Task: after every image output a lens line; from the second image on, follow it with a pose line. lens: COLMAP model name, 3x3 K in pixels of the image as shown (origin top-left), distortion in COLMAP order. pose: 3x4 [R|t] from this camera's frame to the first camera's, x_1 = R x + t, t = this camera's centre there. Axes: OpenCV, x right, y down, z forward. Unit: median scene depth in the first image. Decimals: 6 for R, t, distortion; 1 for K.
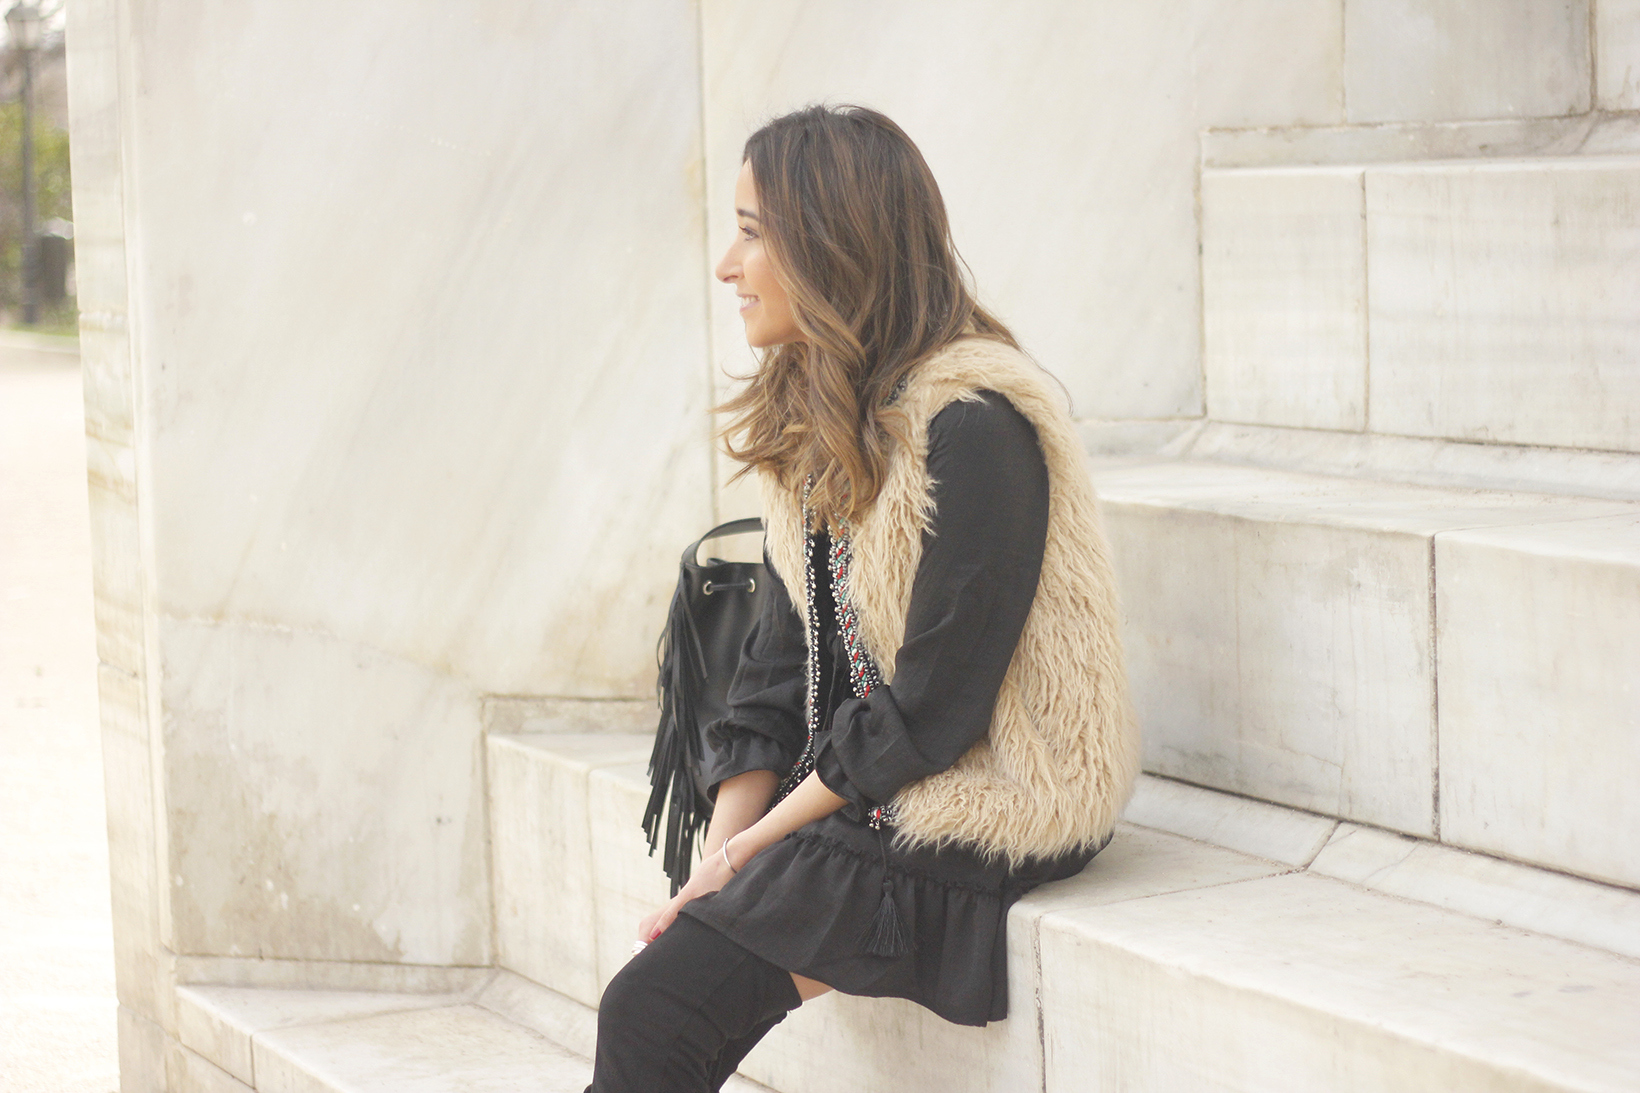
lens RADIAL K [[3724.2, 0, 821.0], [0, 3724.2, 549.4], [0, 0, 1]] dist [-0.079485, 0.000000]
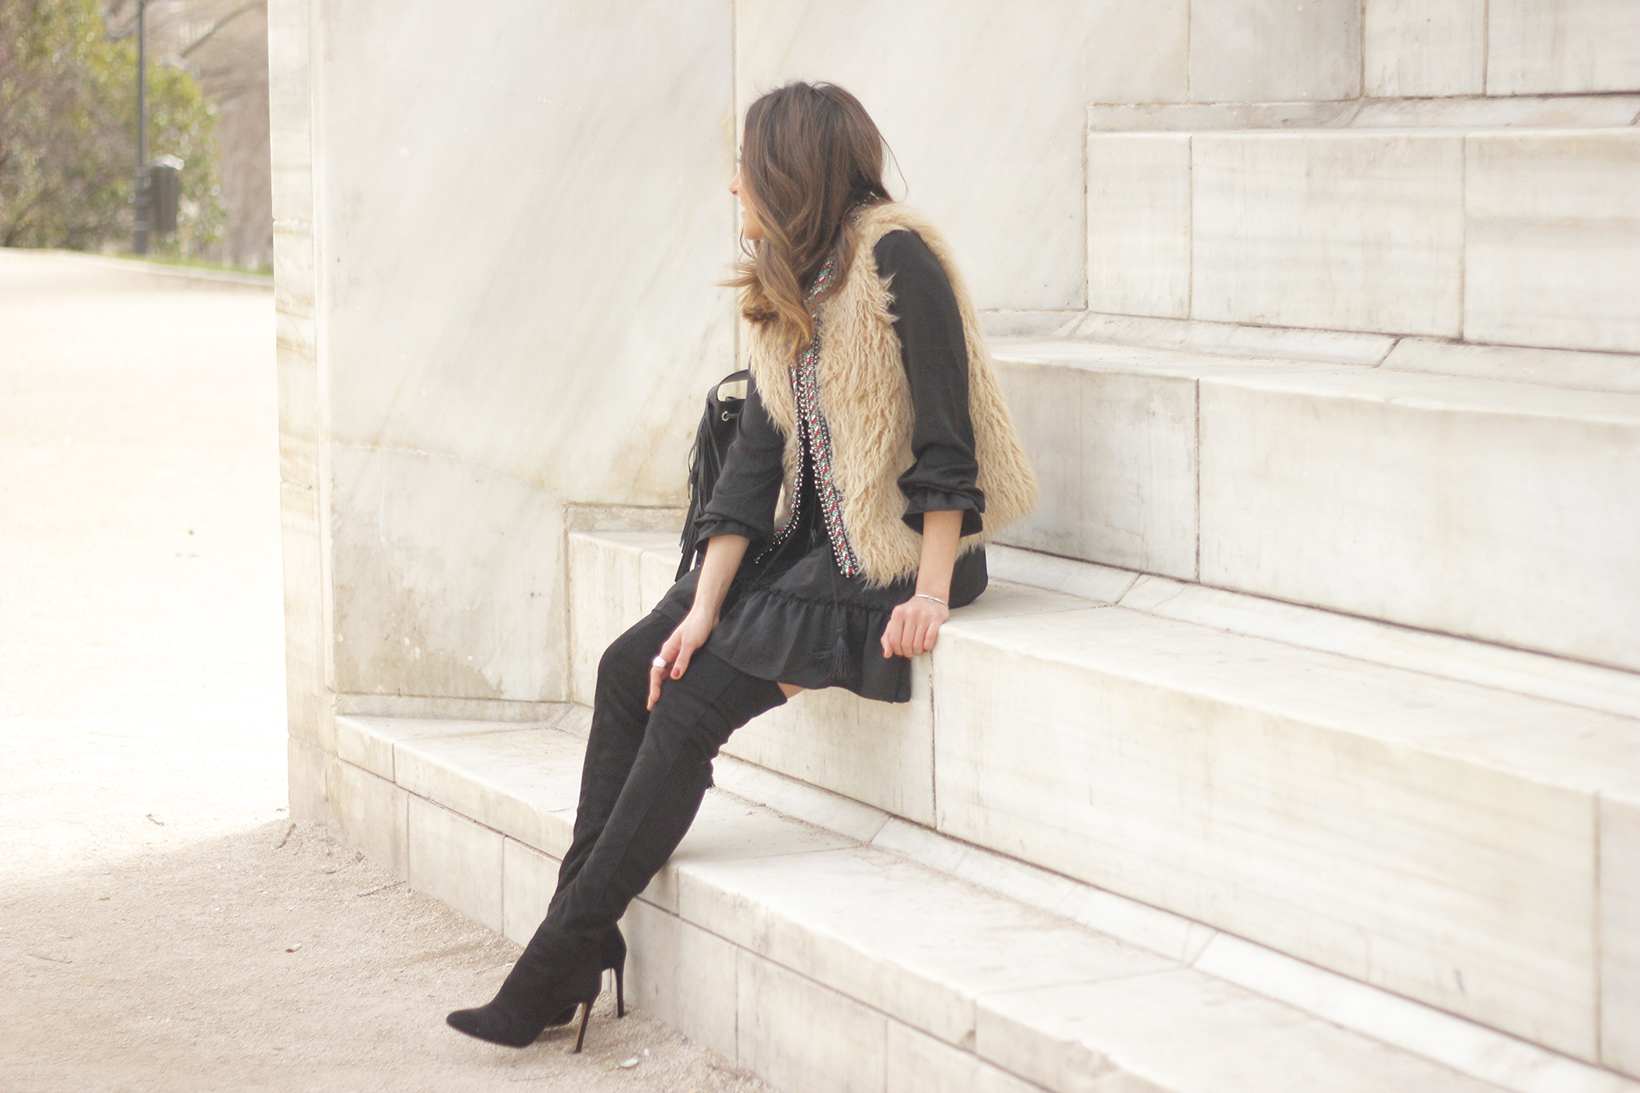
lens RADIAL K [[3724.2, 0, 819.6], [0, 3724.2, 541.4], [0, 0, 1]] dist [-0.079485, 0.000000]
pose [[0.999456, 0.024443, -0.022153, 0.036175], [-0.024204, 0.999647, 0.011000, 0.038803], [0.022414, -0.010458, 0.999694, -0.403724]]
